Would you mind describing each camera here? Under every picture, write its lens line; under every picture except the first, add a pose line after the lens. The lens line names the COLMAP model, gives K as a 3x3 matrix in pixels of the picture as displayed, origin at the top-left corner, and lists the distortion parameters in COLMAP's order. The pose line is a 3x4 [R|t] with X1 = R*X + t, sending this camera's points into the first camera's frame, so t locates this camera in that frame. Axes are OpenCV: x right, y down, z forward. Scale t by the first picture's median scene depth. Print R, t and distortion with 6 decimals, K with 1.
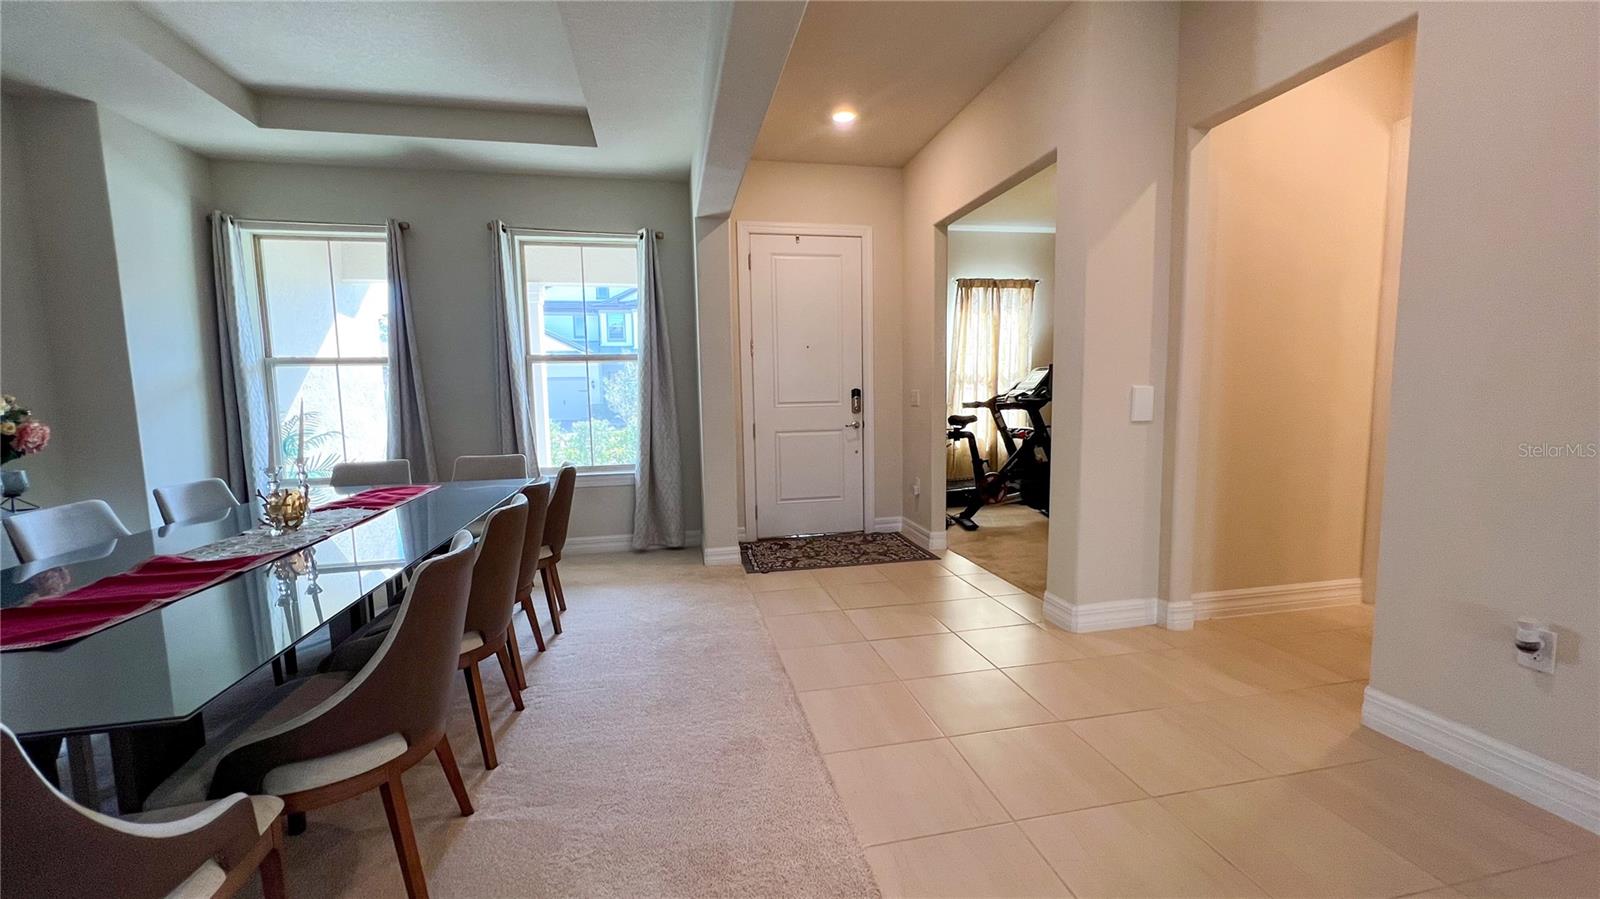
lens RADIAL K [[633.1, 0, 804.3], [0, 633.1, 453.9], [0, 0, 1]] dist [-0.001384, 0.000139]
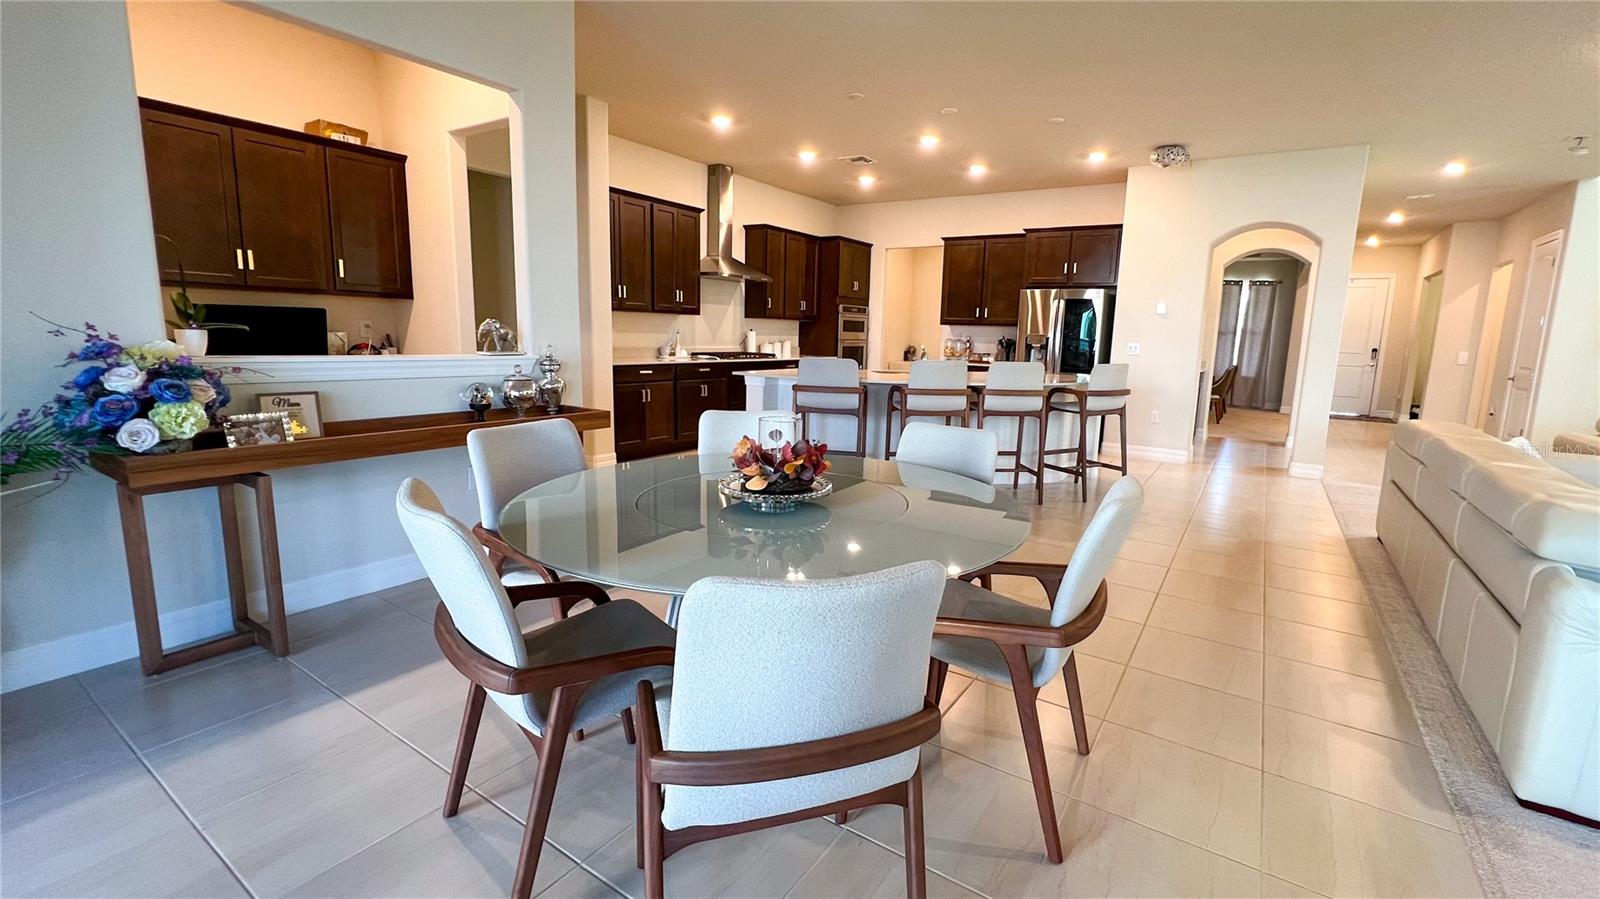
lens RADIAL K [[663.1, 0, 839.2], [0, 663.1, 434.1], [0, 0, 1]] dist [-0.002208, -0.000137]
pose [[0.707731, 0.146487, -0.691128, 0.434770], [-0.112326, 0.989155, 0.094631, 0.197277], [0.697495, 0.010659, 0.716511, -2.099924]]
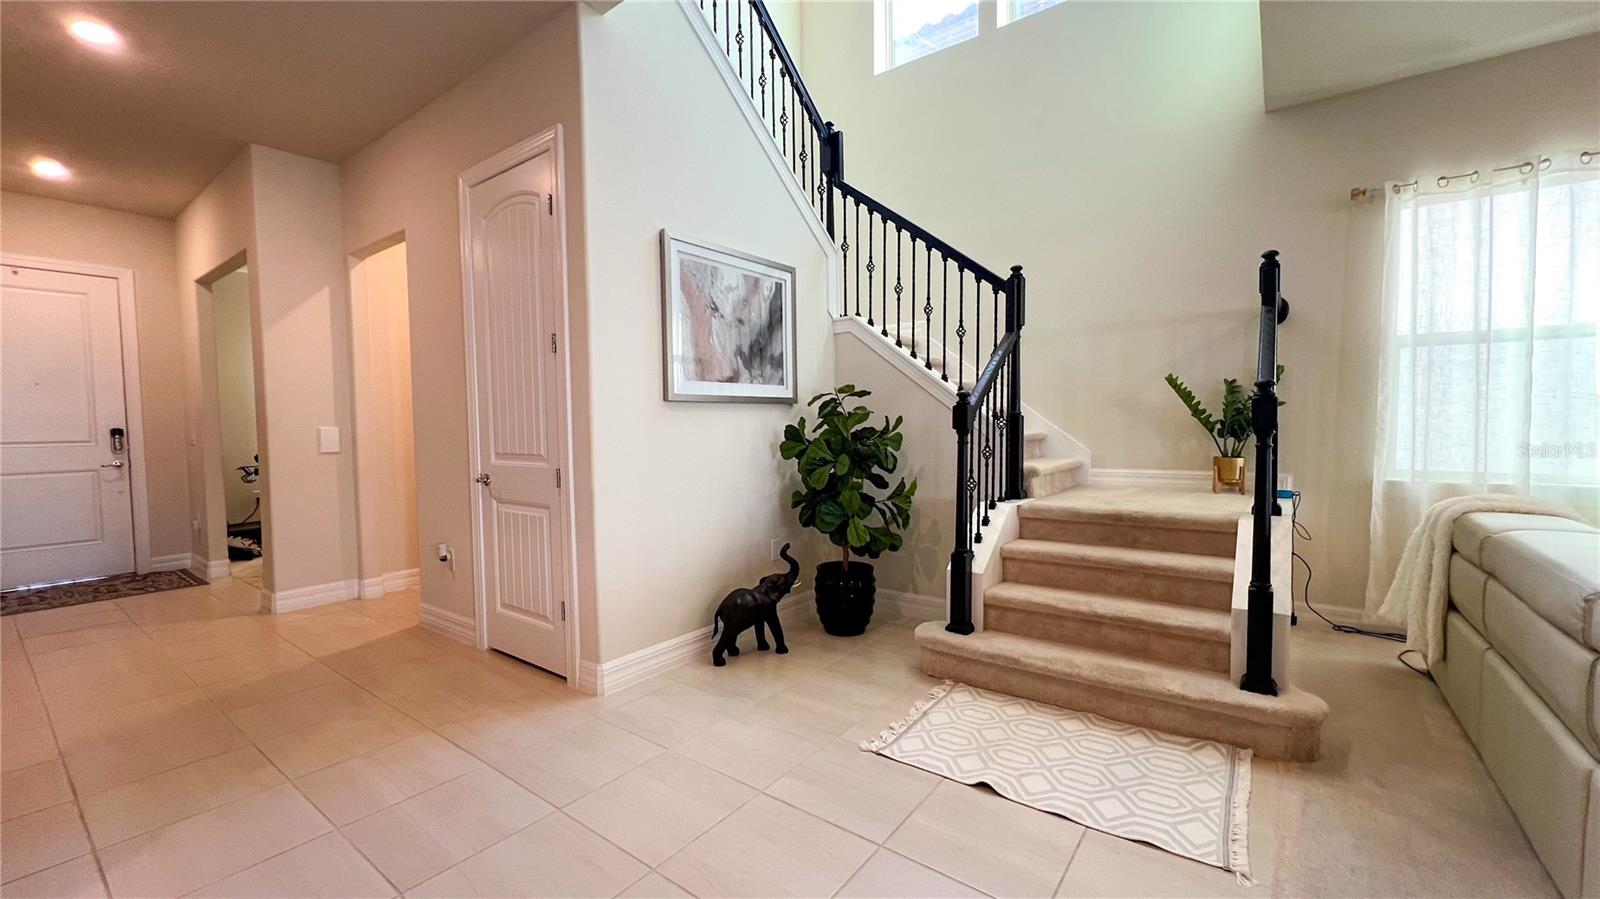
lens RADIAL K [[633.1, 0, 804.1], [0, 633.1, 449.9], [0, 0, 1]] dist [-0.001384, 0.000139]
pose [[0.753135, -0.021216, 0.657524, 0.266374], [0.064814, 0.997010, -0.042069, 0.046147], [-0.654665, 0.074300, 0.752259, -0.489306]]
